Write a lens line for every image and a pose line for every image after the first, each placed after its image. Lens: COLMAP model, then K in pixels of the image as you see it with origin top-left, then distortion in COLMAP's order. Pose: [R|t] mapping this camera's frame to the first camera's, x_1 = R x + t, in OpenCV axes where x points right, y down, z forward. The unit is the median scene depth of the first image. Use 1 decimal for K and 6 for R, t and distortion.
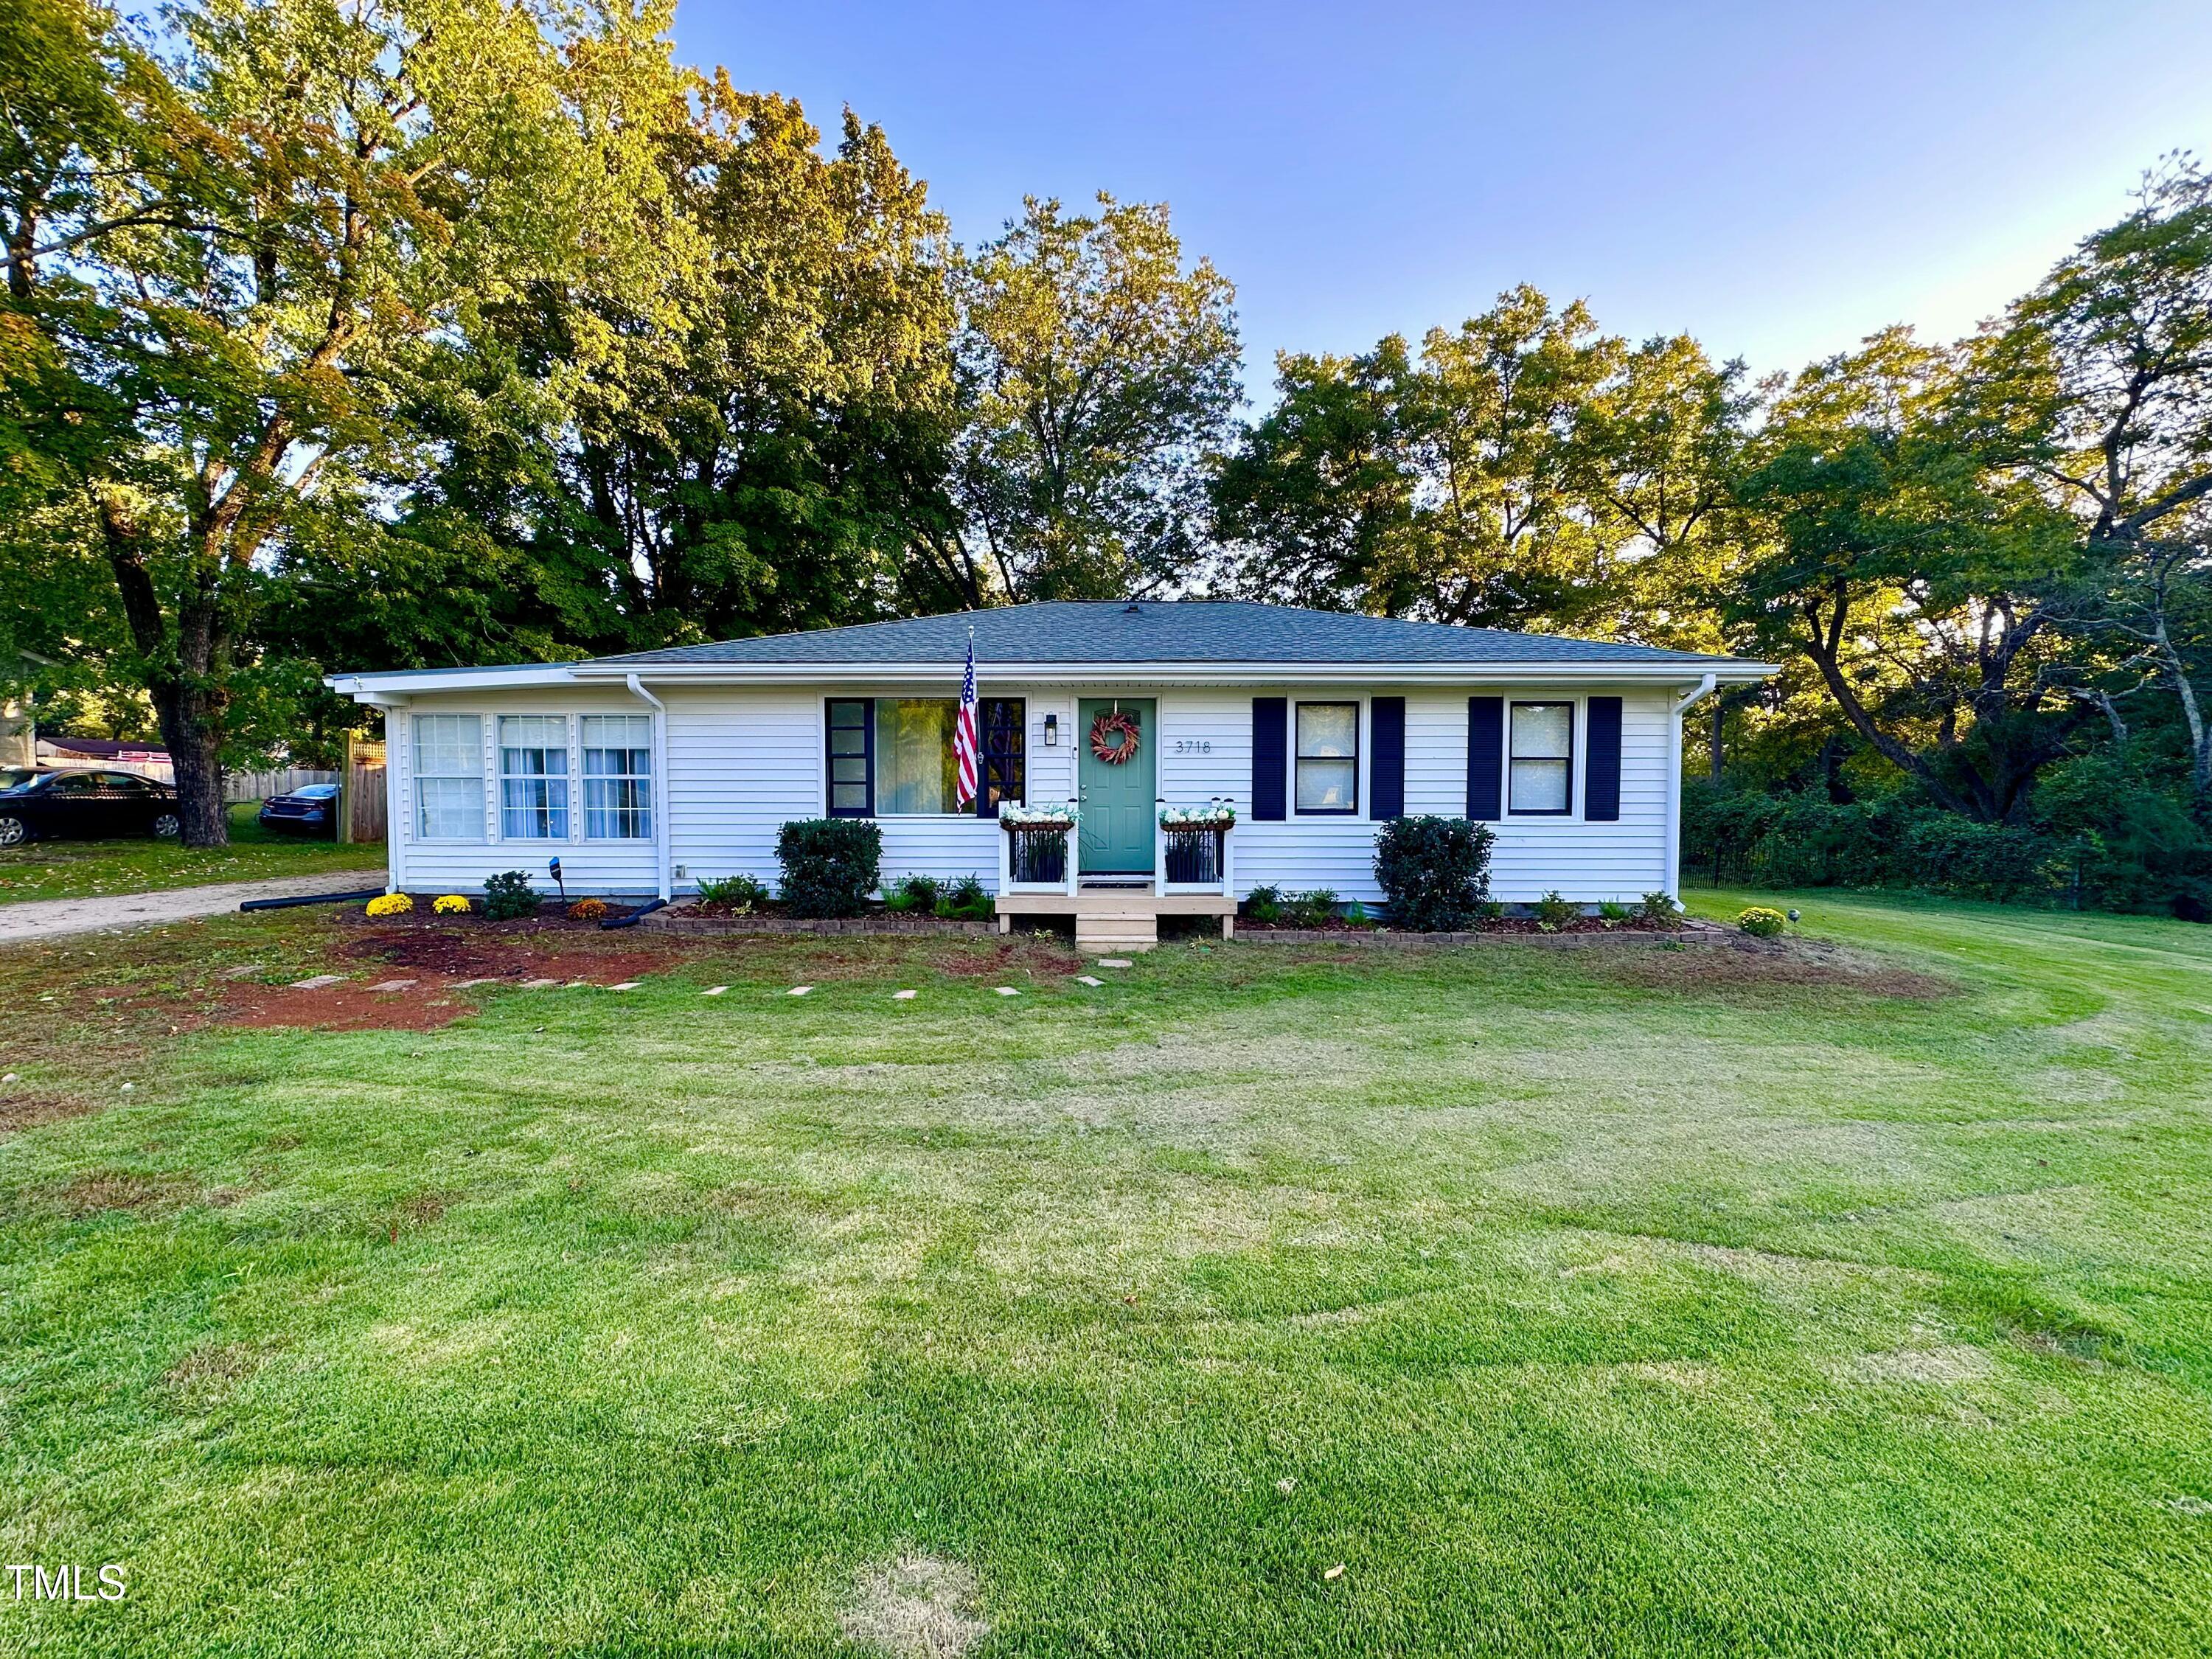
lens RADIAL K [[907.9, 0, 1106.0], [0, 907.9, 829.5], [0, 0, 1]] dist [0.002240, 0.000104]
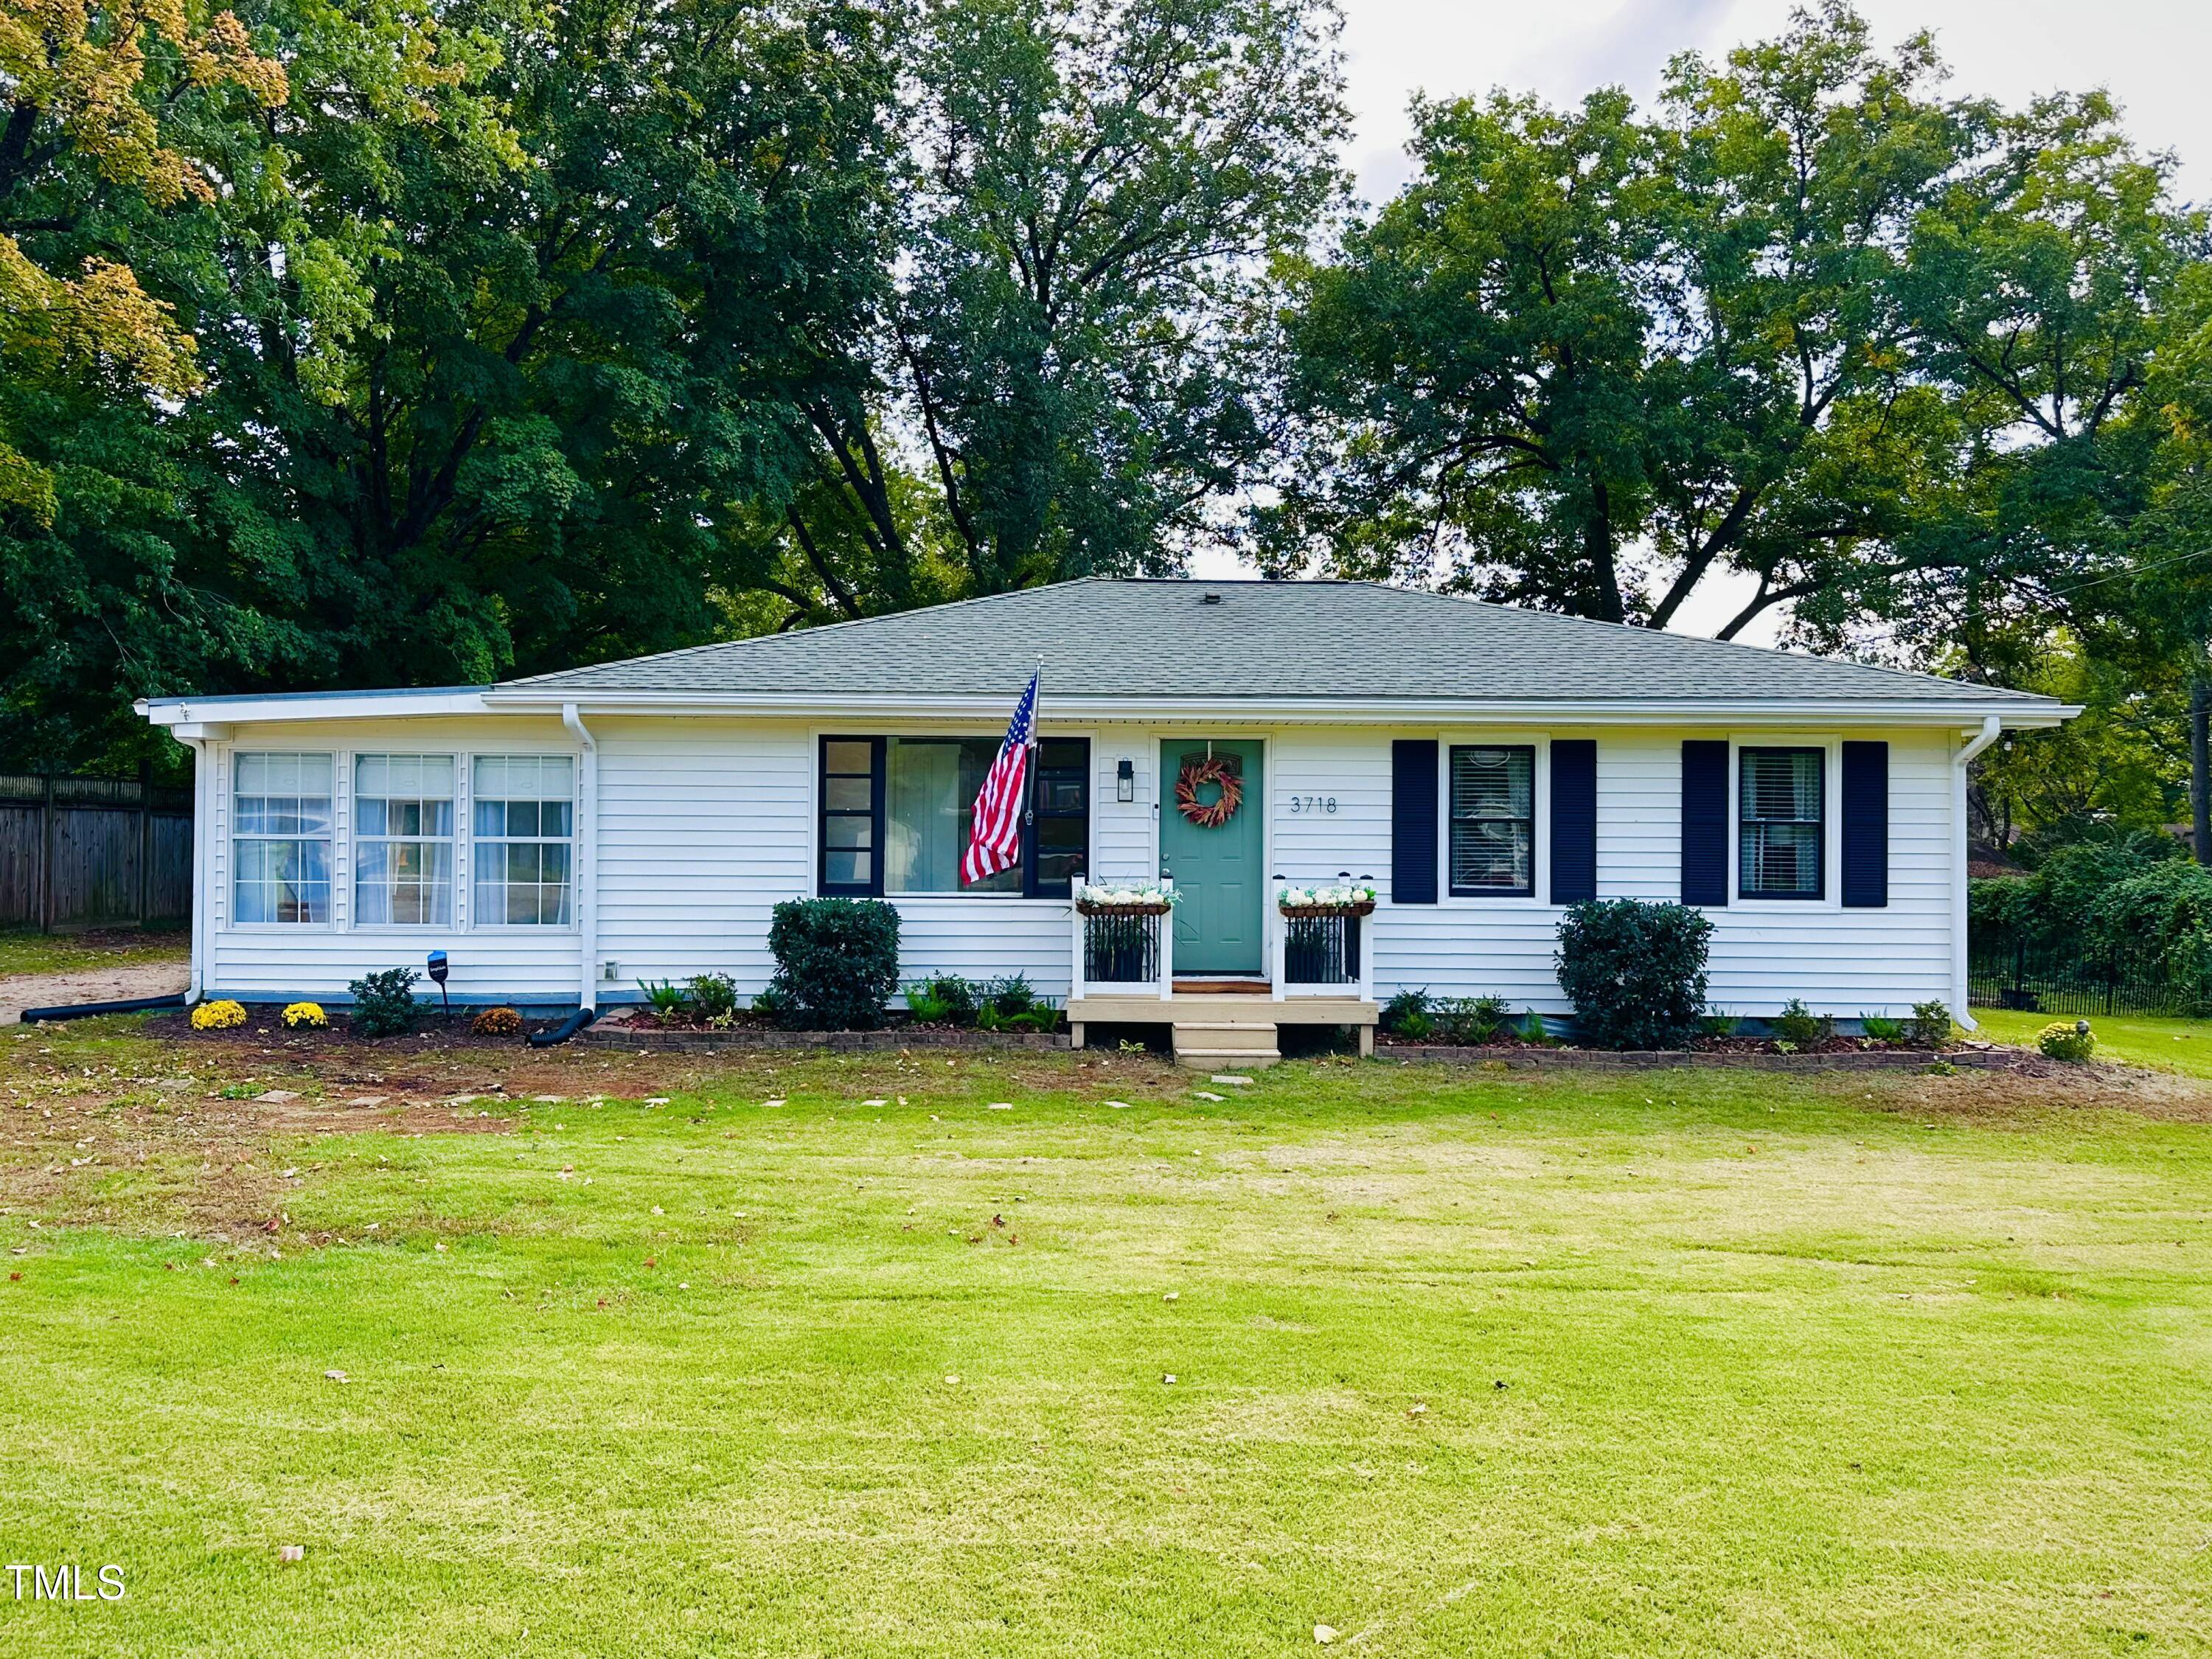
lens RADIAL K [[1826.0, 0, 1106.0], [0, 1826.0, 829.5], [0, 0, 1]] dist [0.167241, -0.169728]
pose [[0.999474, 0.006360, 0.031798, -0.125607], [-0.004792, 0.998779, -0.049172, 0.004577], [-0.032072, 0.048994, 0.998284, -0.513988]]
